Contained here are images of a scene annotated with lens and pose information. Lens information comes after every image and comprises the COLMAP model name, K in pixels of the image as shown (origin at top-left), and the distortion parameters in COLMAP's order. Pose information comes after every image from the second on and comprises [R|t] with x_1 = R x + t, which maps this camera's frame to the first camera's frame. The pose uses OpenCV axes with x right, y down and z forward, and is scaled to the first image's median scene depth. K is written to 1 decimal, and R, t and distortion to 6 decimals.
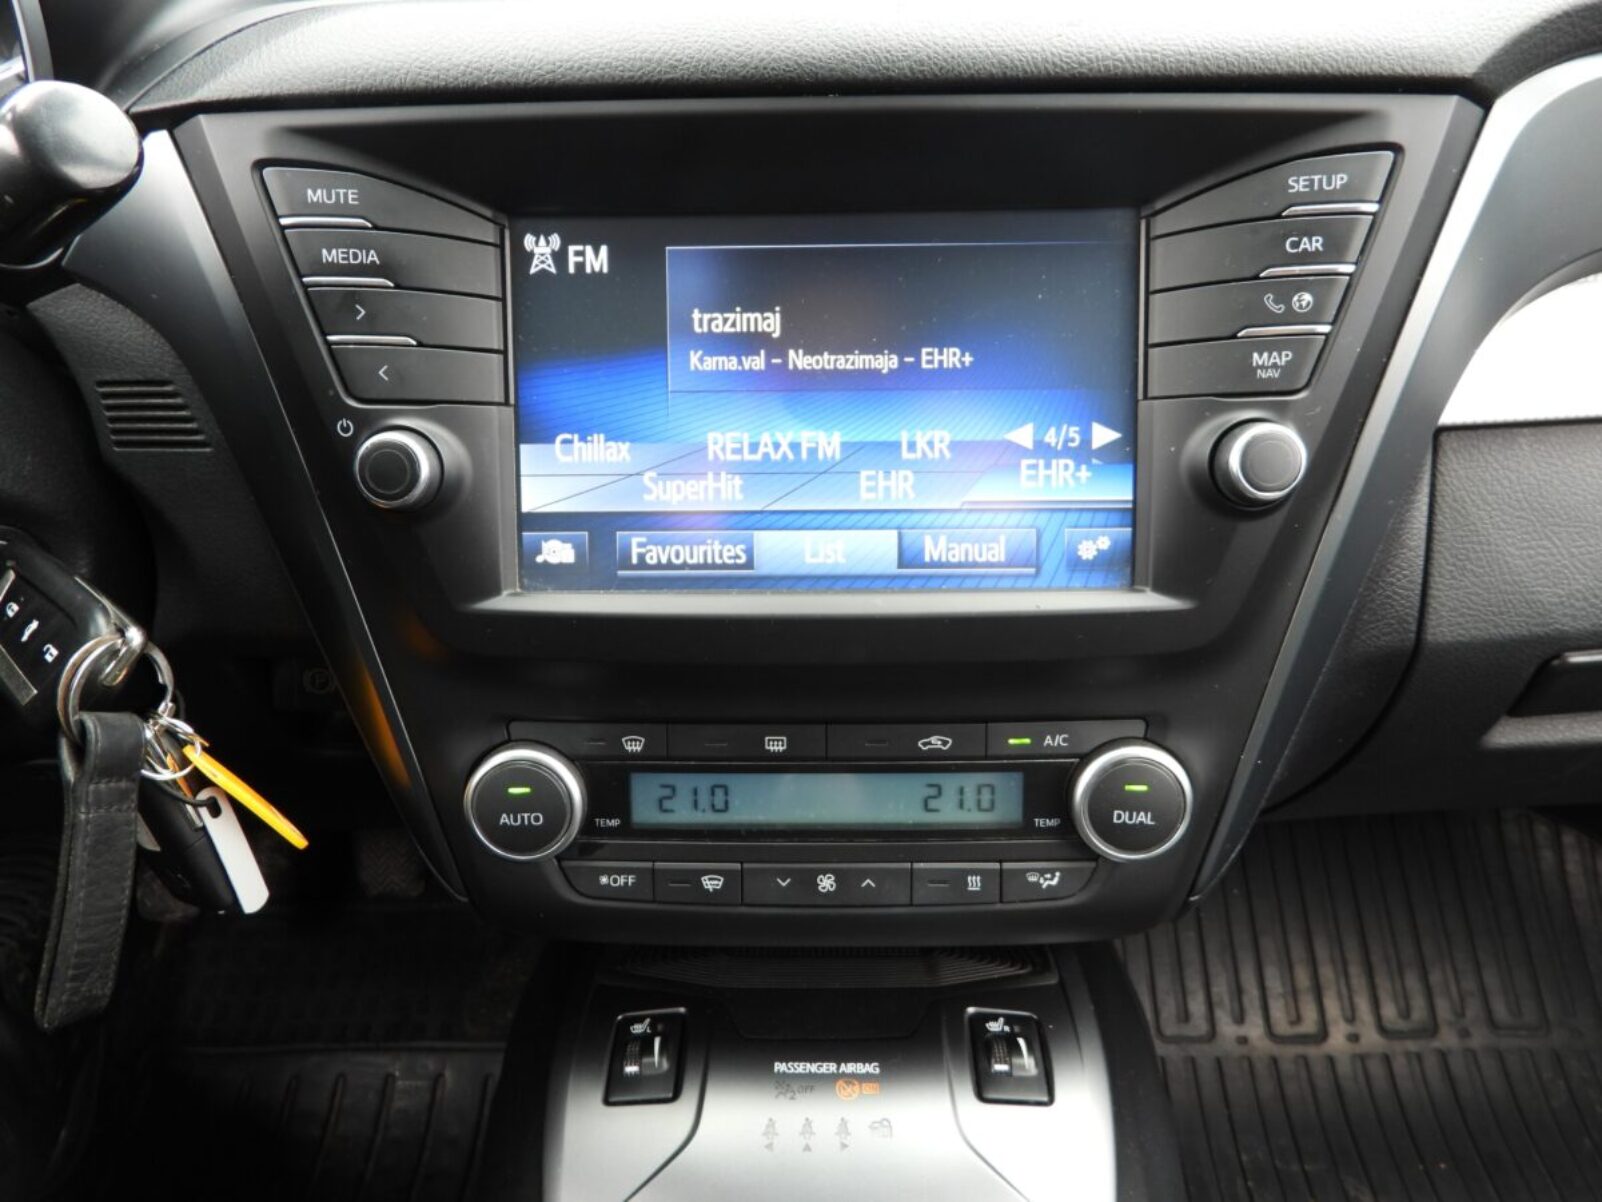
lens RADIAL K [[1195.0, 0, 801.0], [0, 1195.0, 601.0], [0, 0, 1]] dist [0.004117, -0.000246]
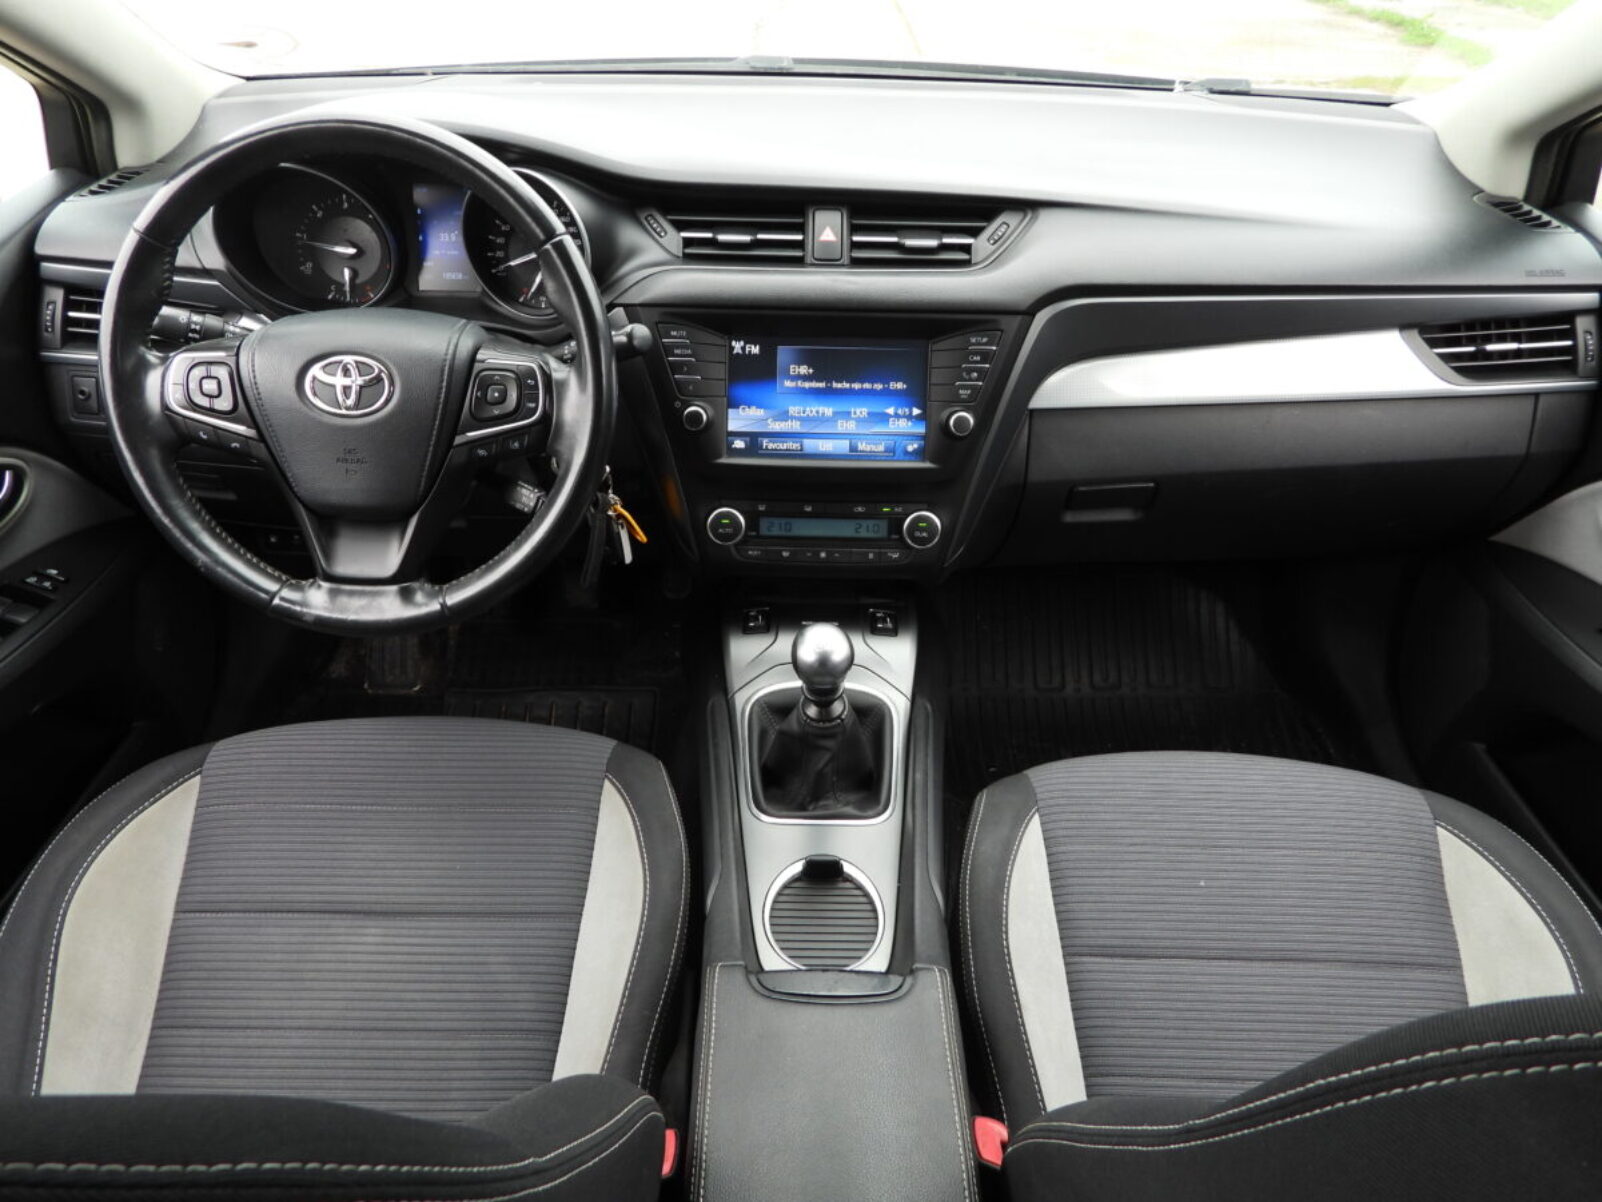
lens RADIAL K [[1195.0, 0, 801.0], [0, 1195.0, 601.0], [0, 0, 1]] dist [0.004117, -0.000246]
pose [[0.999166, 0.021943, 0.034427, -0.142500], [-0.026114, 0.991715, 0.125777, -0.031949], [-0.031382, -0.126571, 0.991461, -2.118635]]
